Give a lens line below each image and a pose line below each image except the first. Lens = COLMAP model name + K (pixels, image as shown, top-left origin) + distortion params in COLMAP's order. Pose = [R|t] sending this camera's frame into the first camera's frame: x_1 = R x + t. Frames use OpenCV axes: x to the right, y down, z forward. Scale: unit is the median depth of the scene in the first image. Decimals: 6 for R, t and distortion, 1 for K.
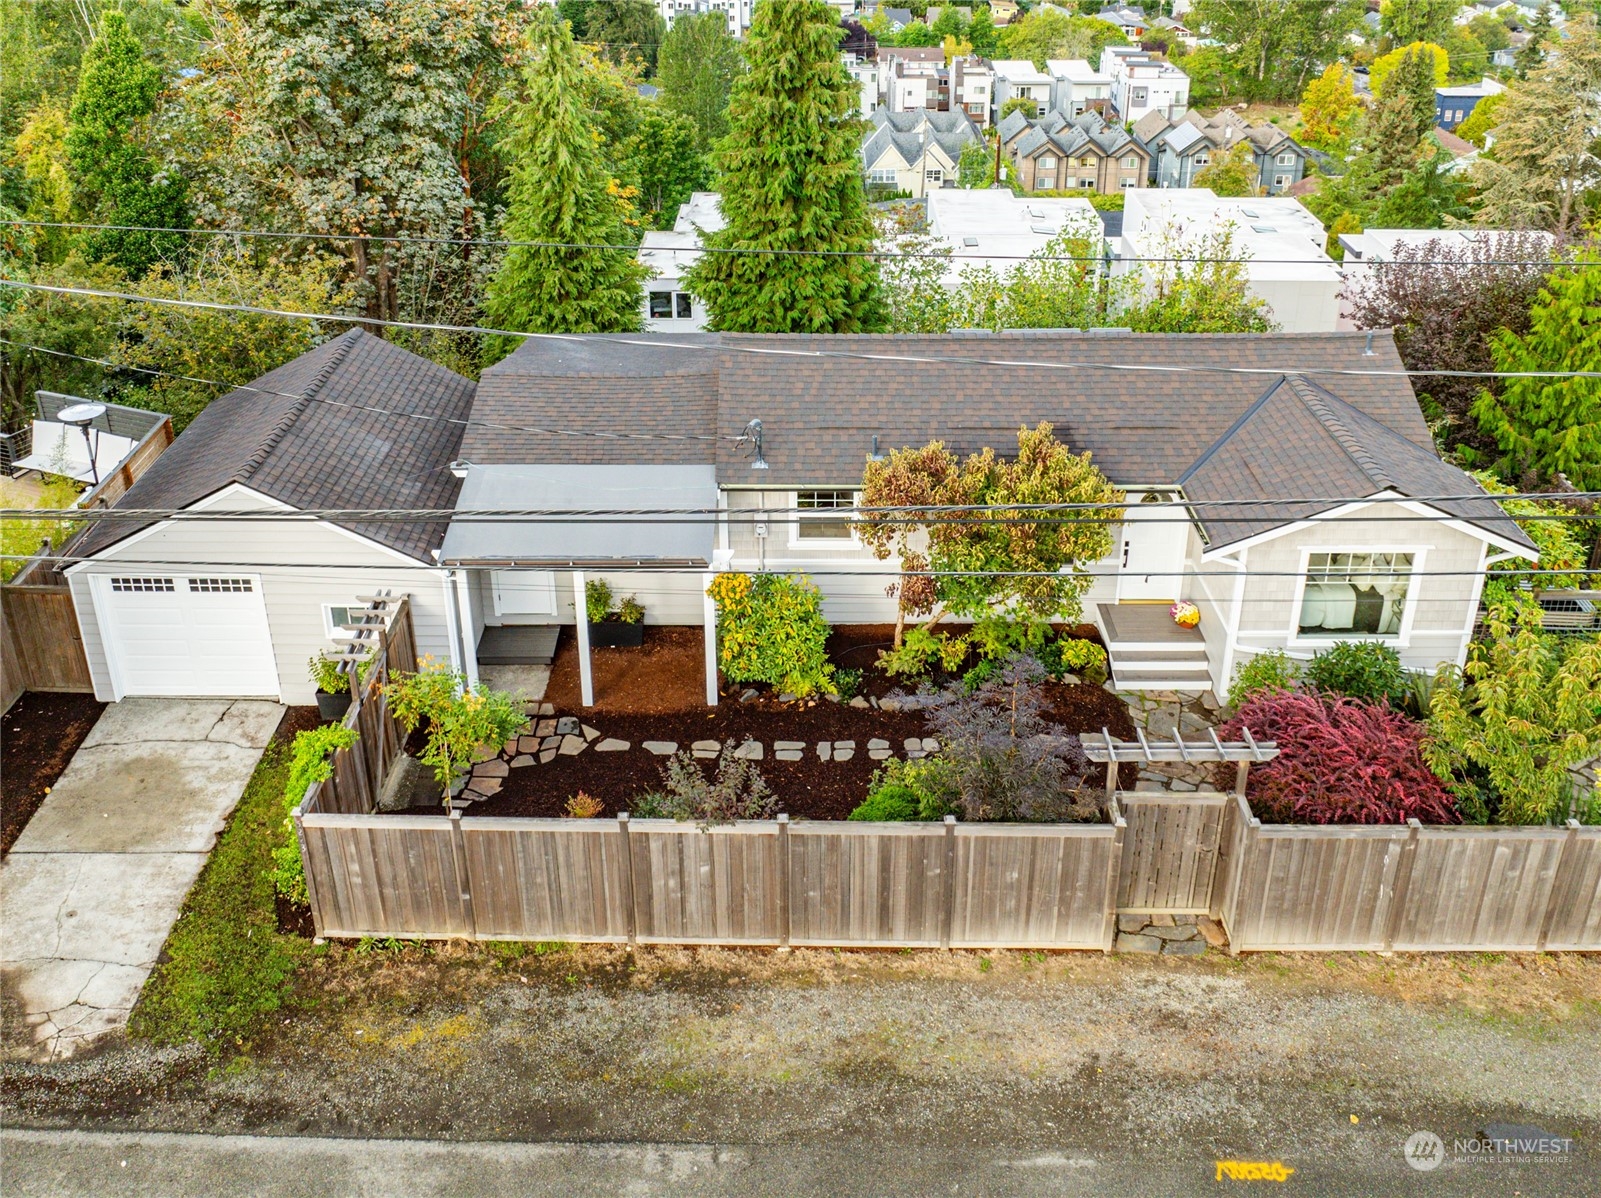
lens RADIAL K [[1125.5, 0, 800.5], [0, 1125.5, 599.0], [0, 0, 1]] dist [-0.031978, 0.000332]
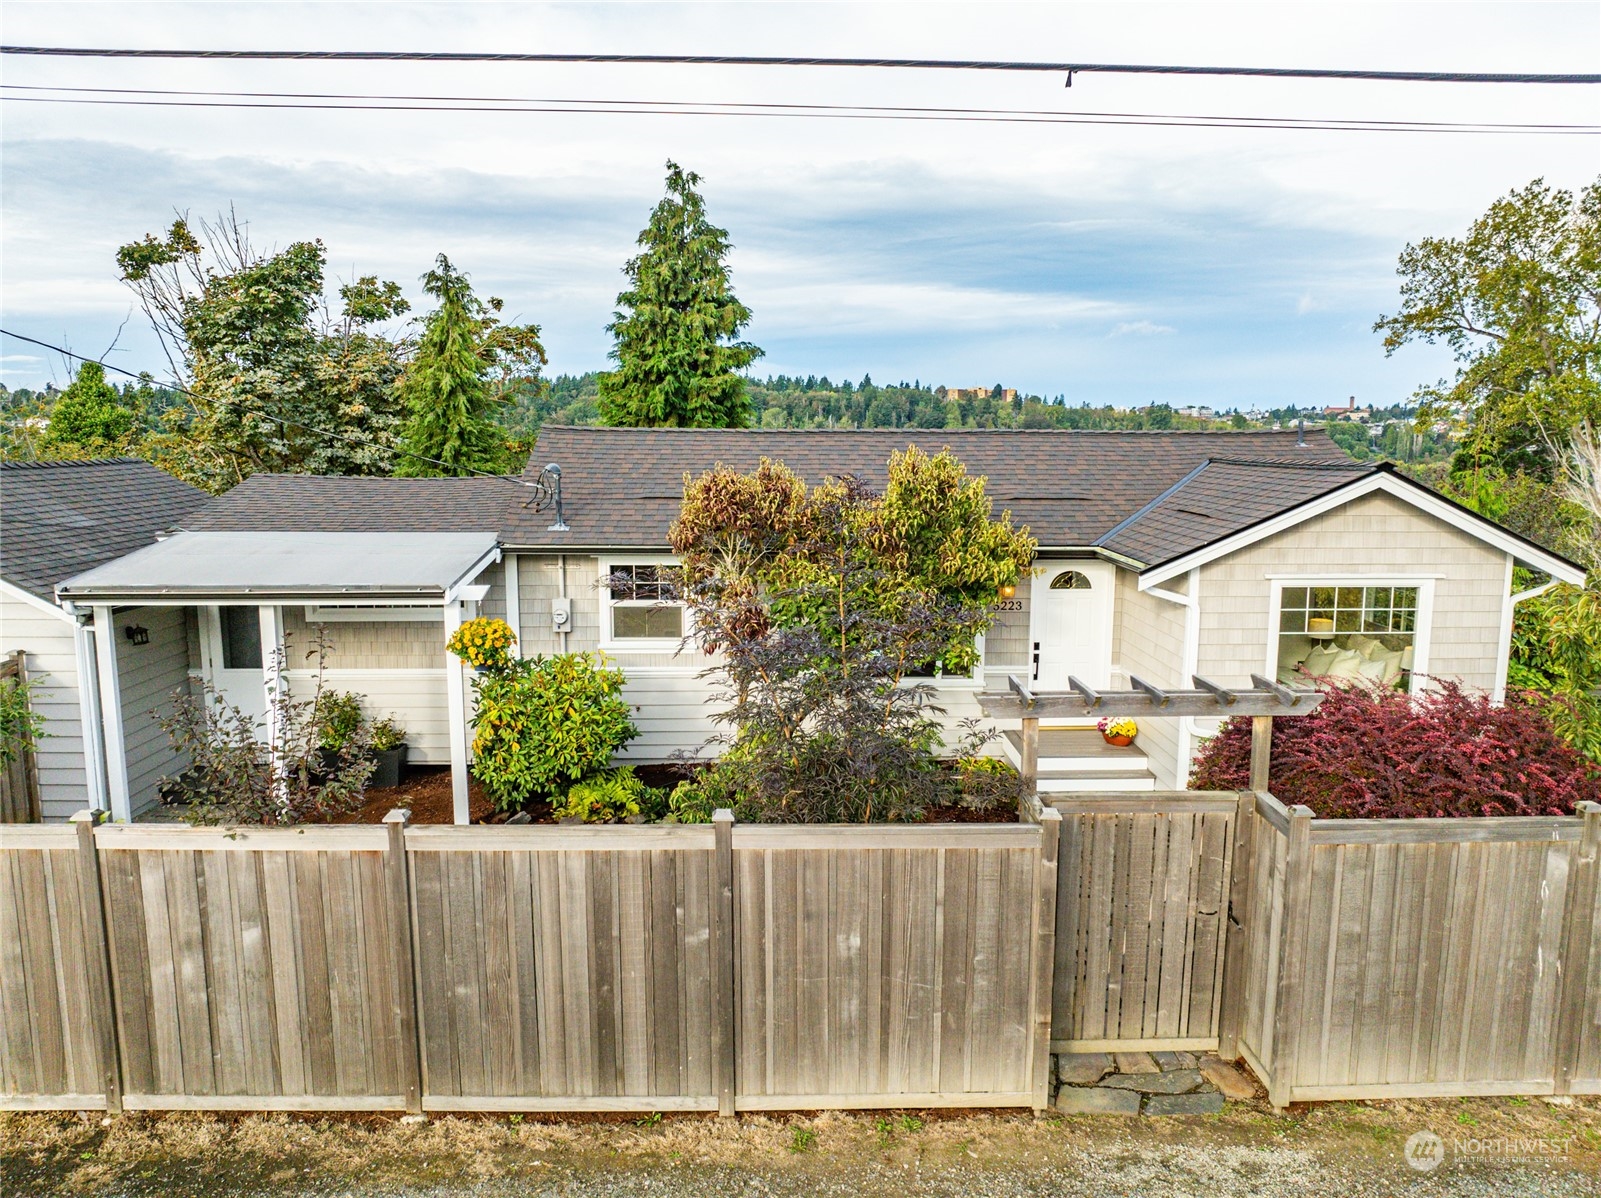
lens RADIAL K [[1120.5, 0, 795.9], [0, 1120.5, 604.5], [0, 0, 1]] dist [-0.052525, 0.024090]
pose [[0.997304, 0.019810, 0.070651, 0.120018], [-0.000123, 0.963316, -0.268369, 0.225221], [-0.073376, 0.267637, 0.960722, 0.451782]]
